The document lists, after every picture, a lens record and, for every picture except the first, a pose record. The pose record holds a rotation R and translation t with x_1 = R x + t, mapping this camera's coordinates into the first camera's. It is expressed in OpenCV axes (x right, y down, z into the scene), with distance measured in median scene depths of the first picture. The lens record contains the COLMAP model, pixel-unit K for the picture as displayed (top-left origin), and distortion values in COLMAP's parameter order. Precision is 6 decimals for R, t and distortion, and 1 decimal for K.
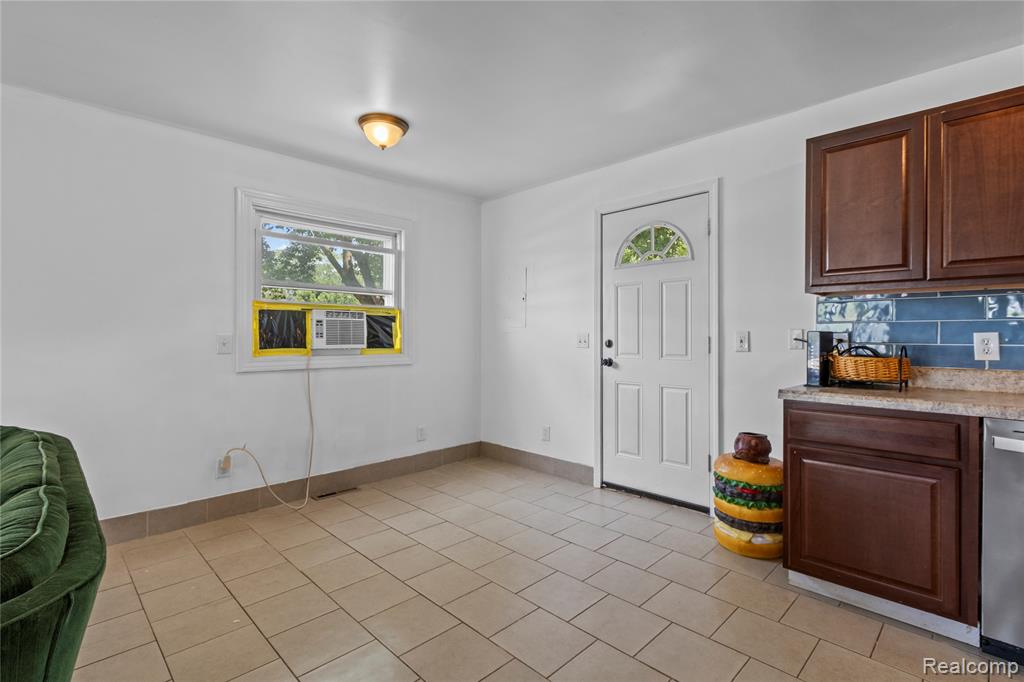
lens RADIAL K [[468.1, 0, 512.0], [0, 468.1, 341.0], [0, 0, 1]] dist [0.003381, -0.000490]
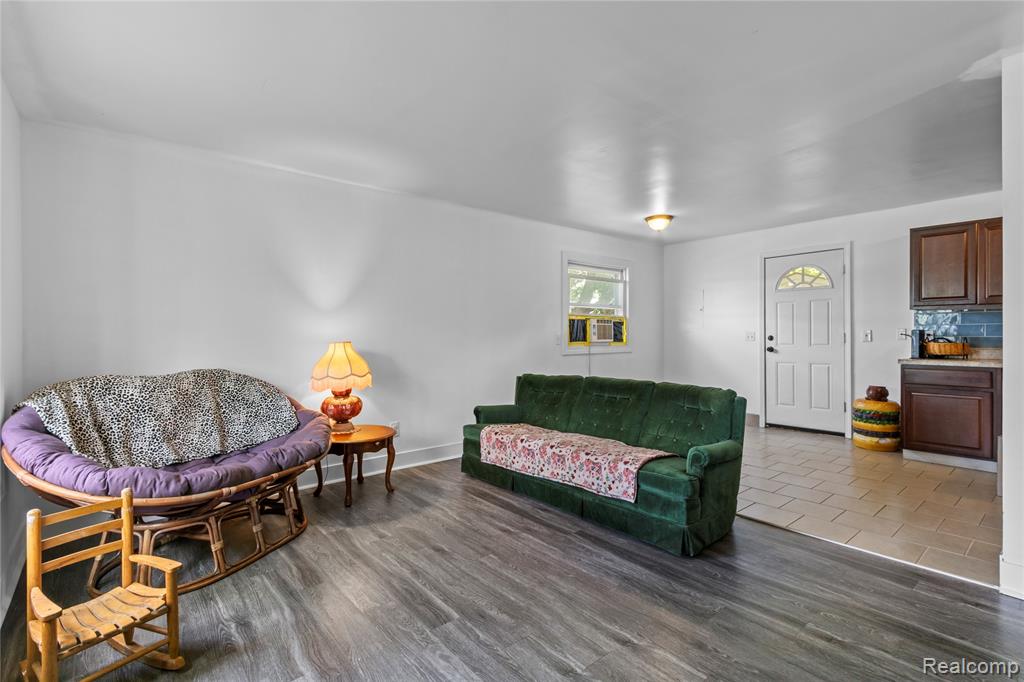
lens RADIAL K [[468.1, 0, 512.0], [0, 468.1, 341.0], [0, 0, 1]] dist [0.003381, -0.000490]
pose [[0.997203, -0.005759, -0.074520, -0.774346], [0.005975, 0.999979, 0.002684, 0.008814], [0.074503, -0.003122, 0.997216, -0.935821]]
